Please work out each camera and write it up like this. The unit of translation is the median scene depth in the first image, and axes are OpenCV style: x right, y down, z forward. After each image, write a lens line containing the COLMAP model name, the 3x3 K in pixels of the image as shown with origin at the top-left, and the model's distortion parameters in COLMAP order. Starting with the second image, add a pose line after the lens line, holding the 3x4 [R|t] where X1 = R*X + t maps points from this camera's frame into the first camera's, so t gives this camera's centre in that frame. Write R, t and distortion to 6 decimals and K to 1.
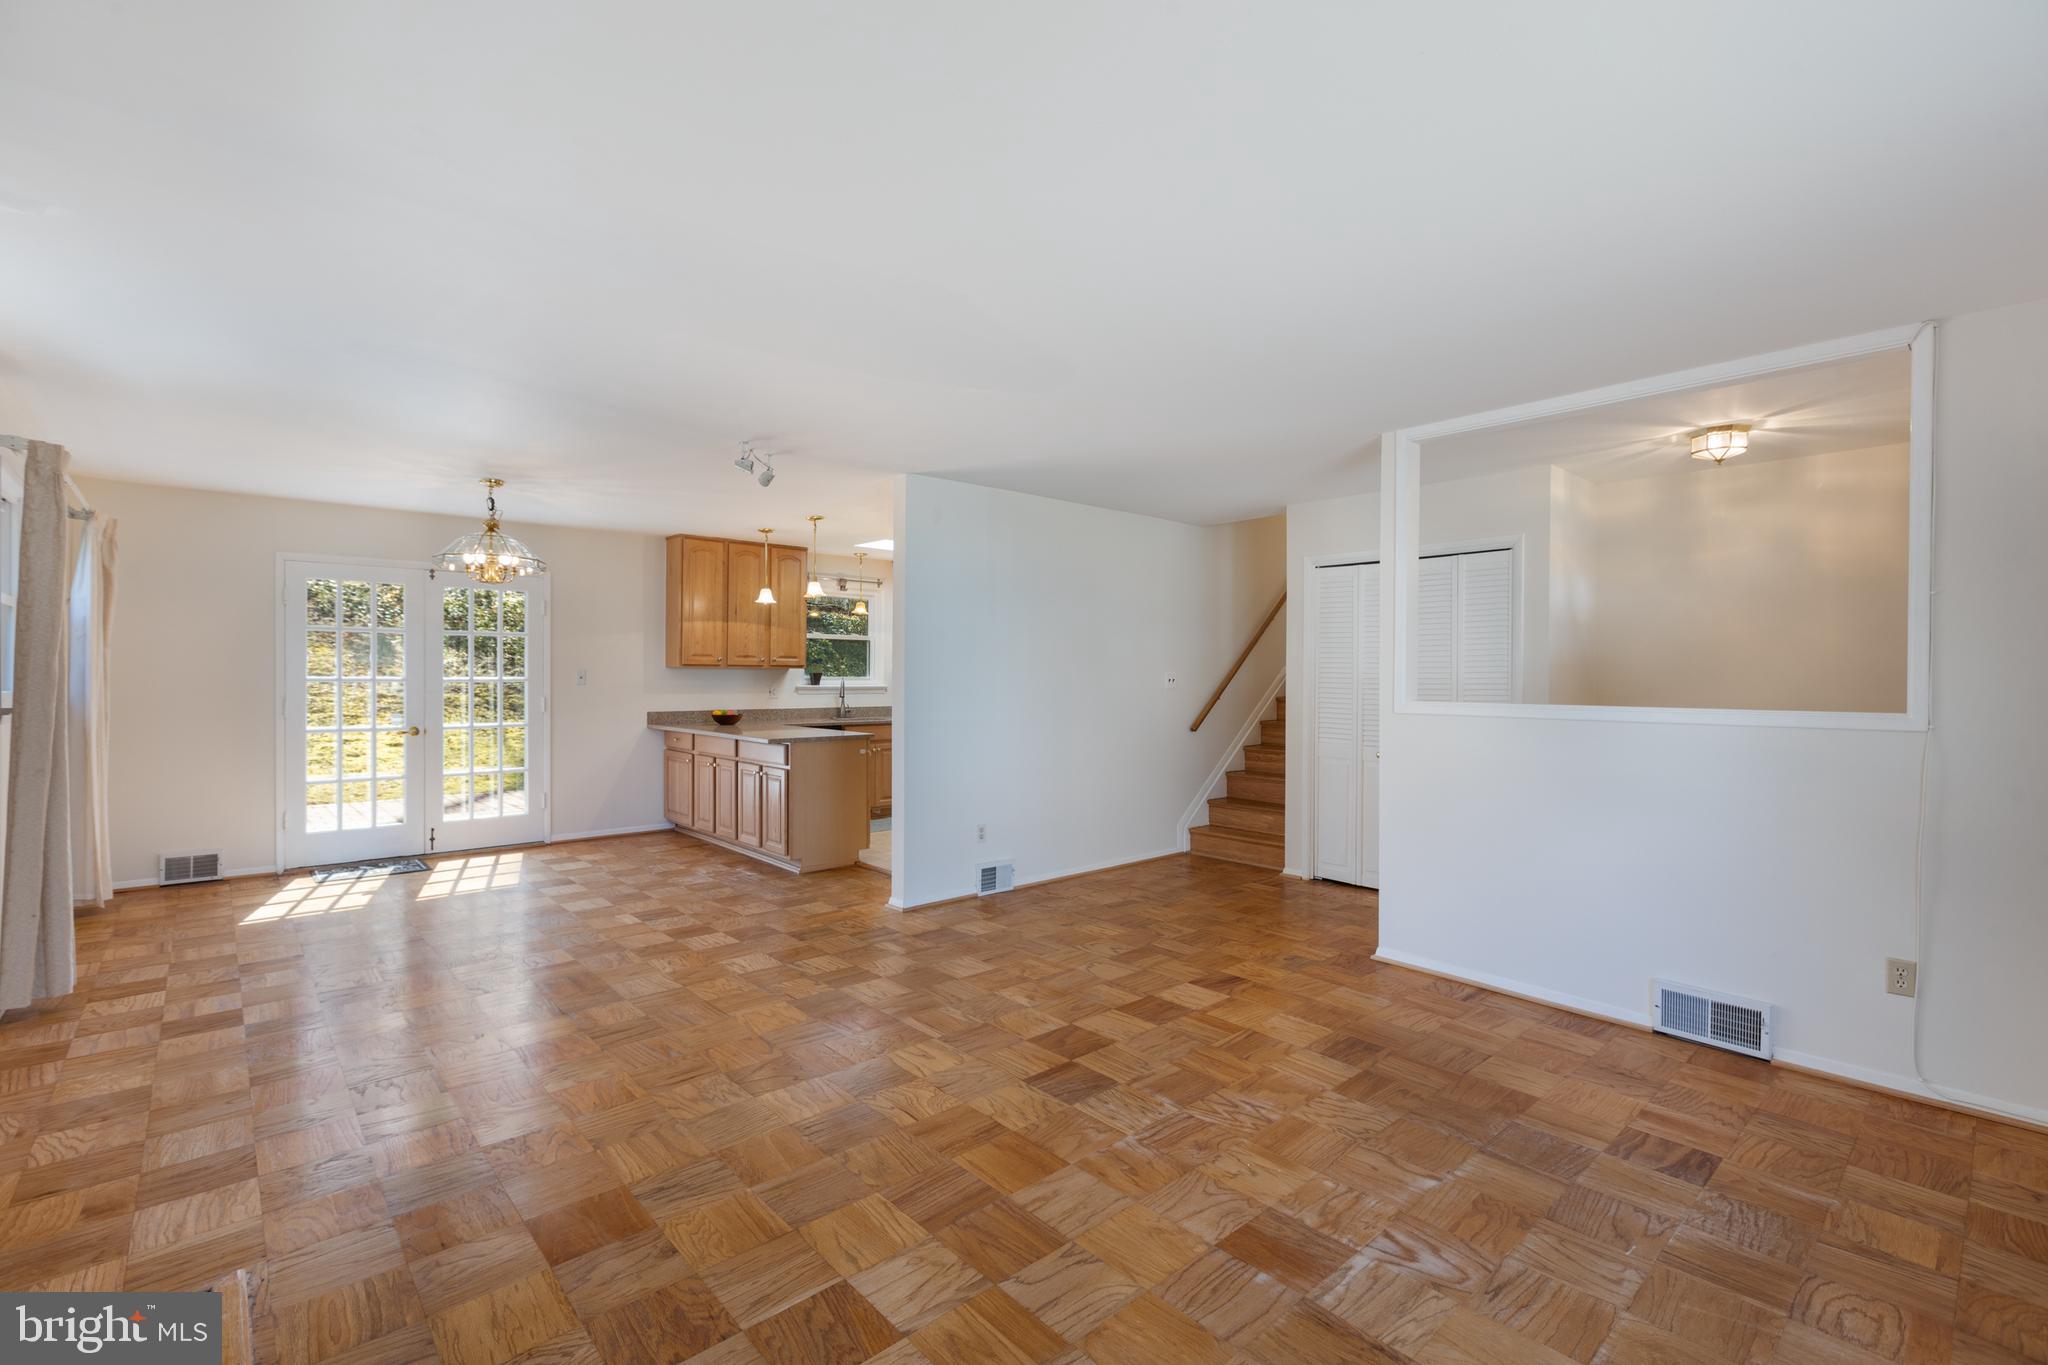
lens RADIAL K [[904.4, 0, 1027.0], [0, 904.4, 678.9], [0, 0, 1]] dist [0.001450, -0.000520]
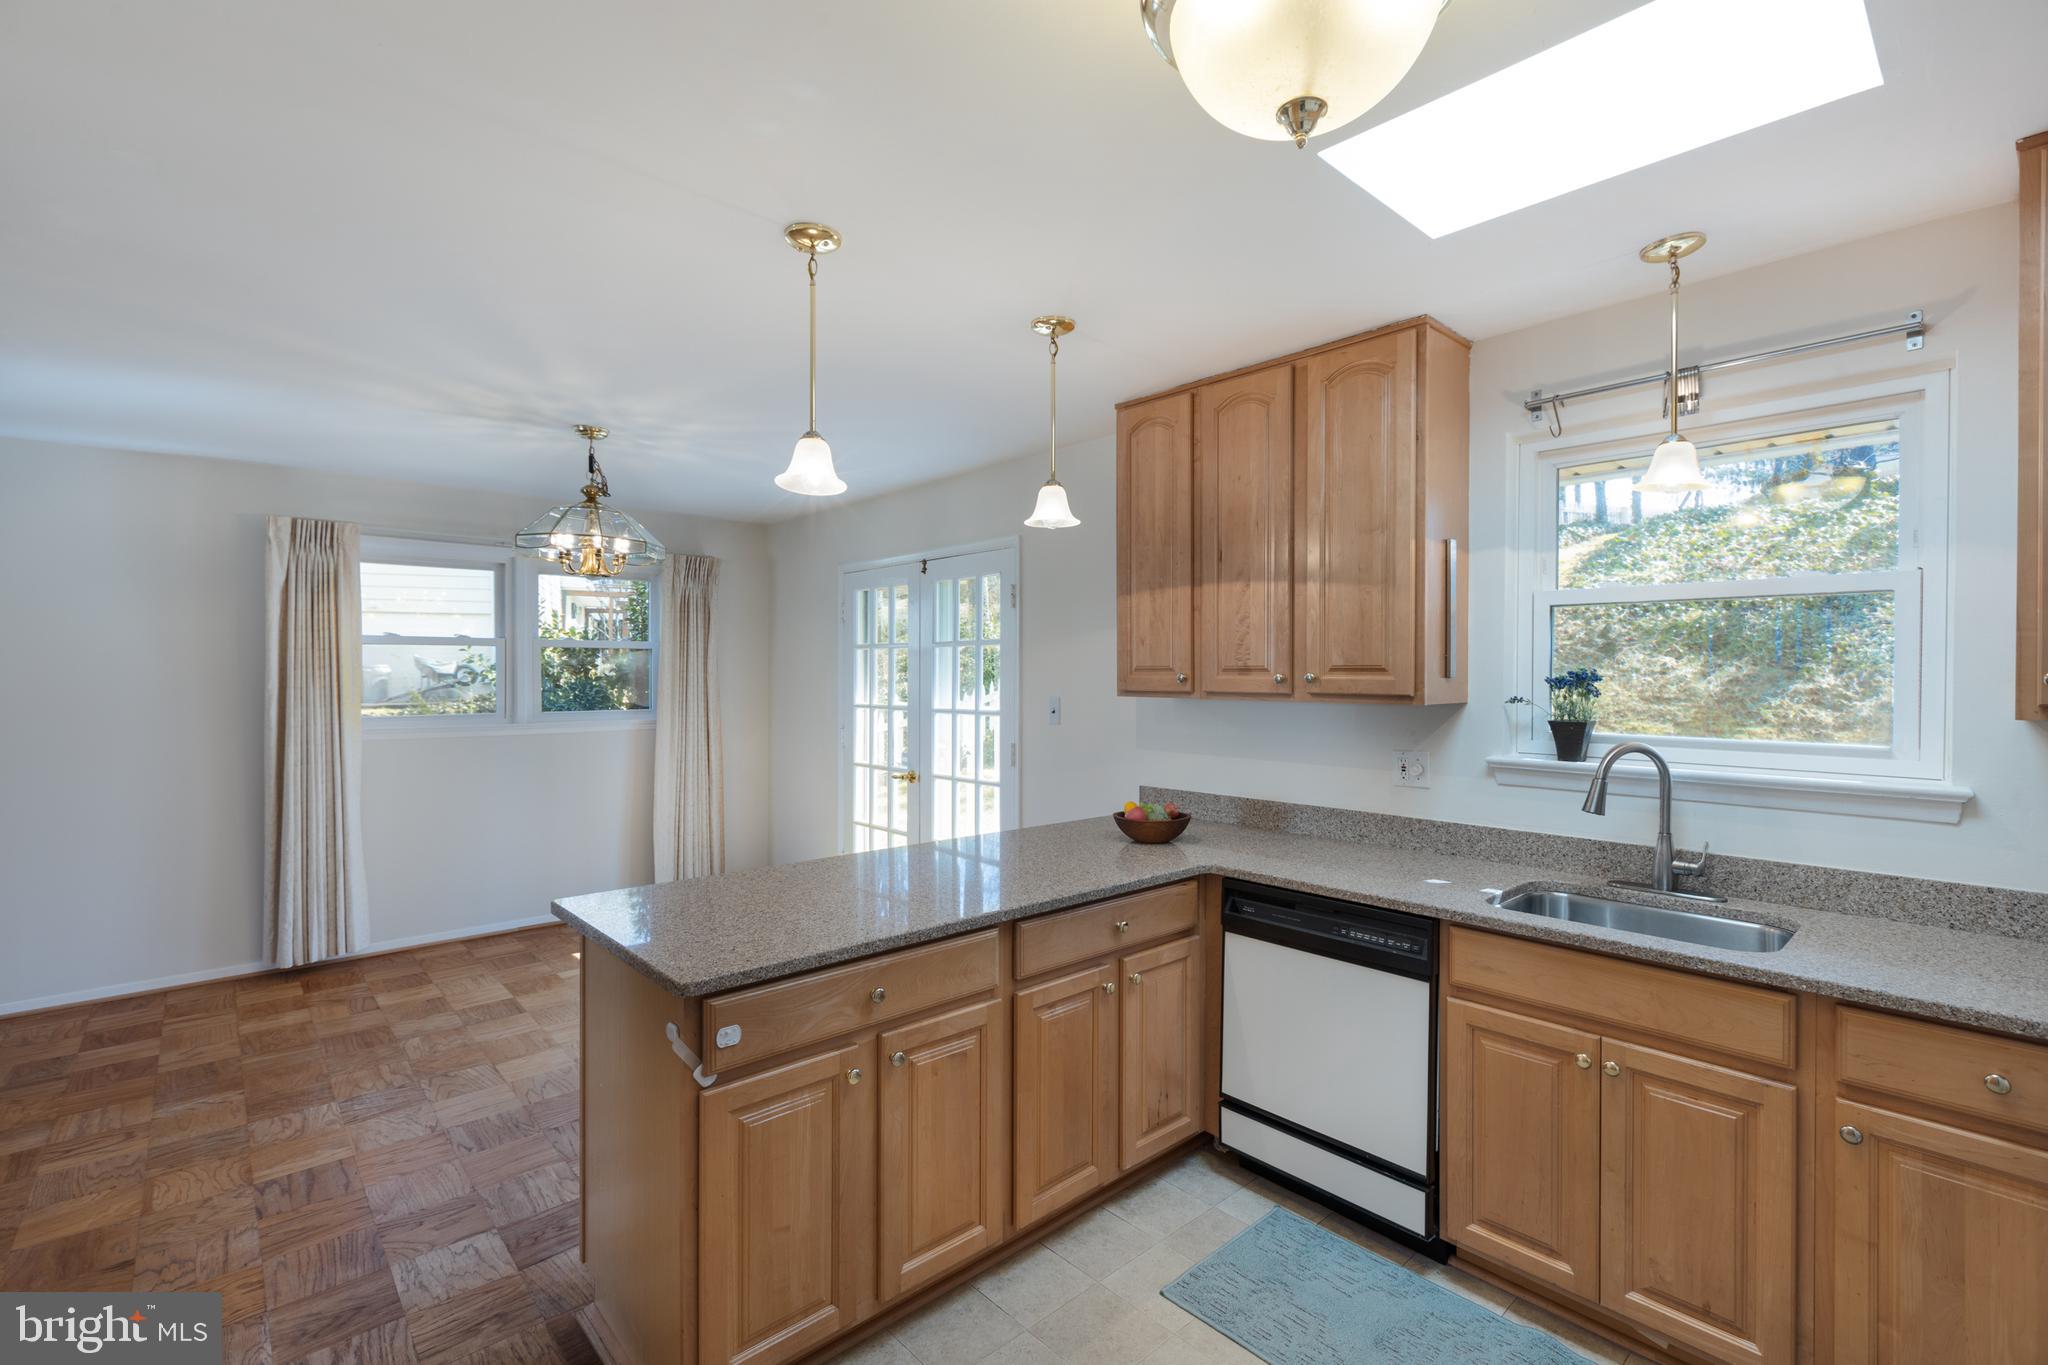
lens RADIAL K [[904.4, 0, 1024.2], [0, 904.4, 679.0], [0, 0, 1]] dist [0.001450, -0.000520]
pose [[0.000631, 0.000173, -1.000000, 0.112308], [-0.006392, 0.999980, 0.000169, -0.033120], [0.999979, 0.006392, 0.000632, 1.475625]]
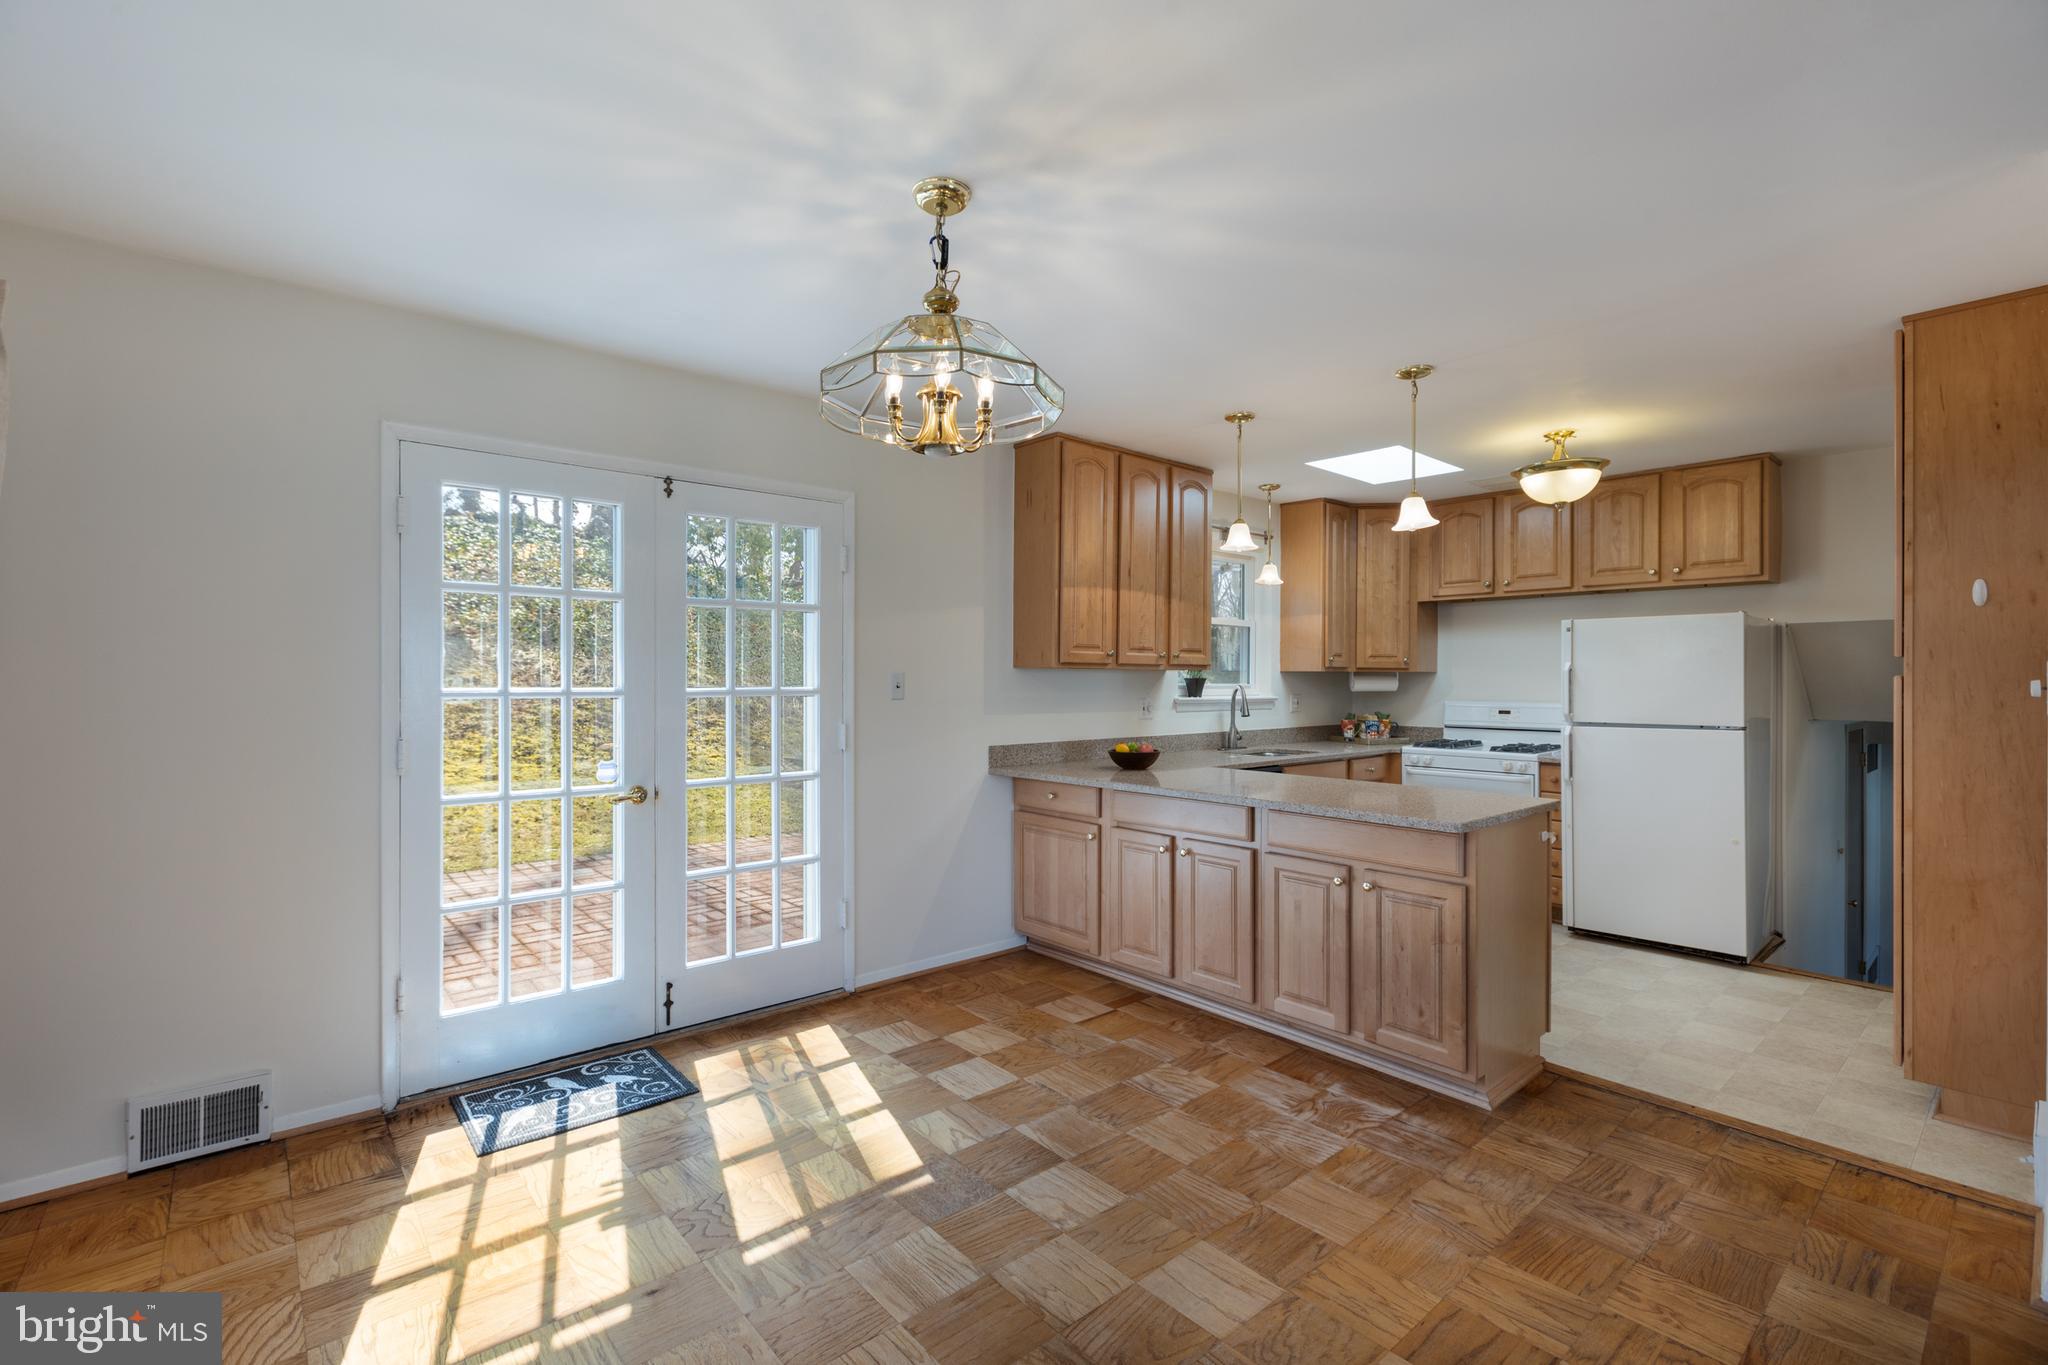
lens RADIAL K [[904.4, 0, 1026.4], [0, 904.4, 680.3], [0, 0, 1]] dist [0.001450, -0.000520]
pose [[0.999768, -0.002575, -0.021374, -0.606143], [0.002511, 0.999992, -0.003015, -0.005153], [0.021382, 0.002961, 0.999767, 0.672531]]
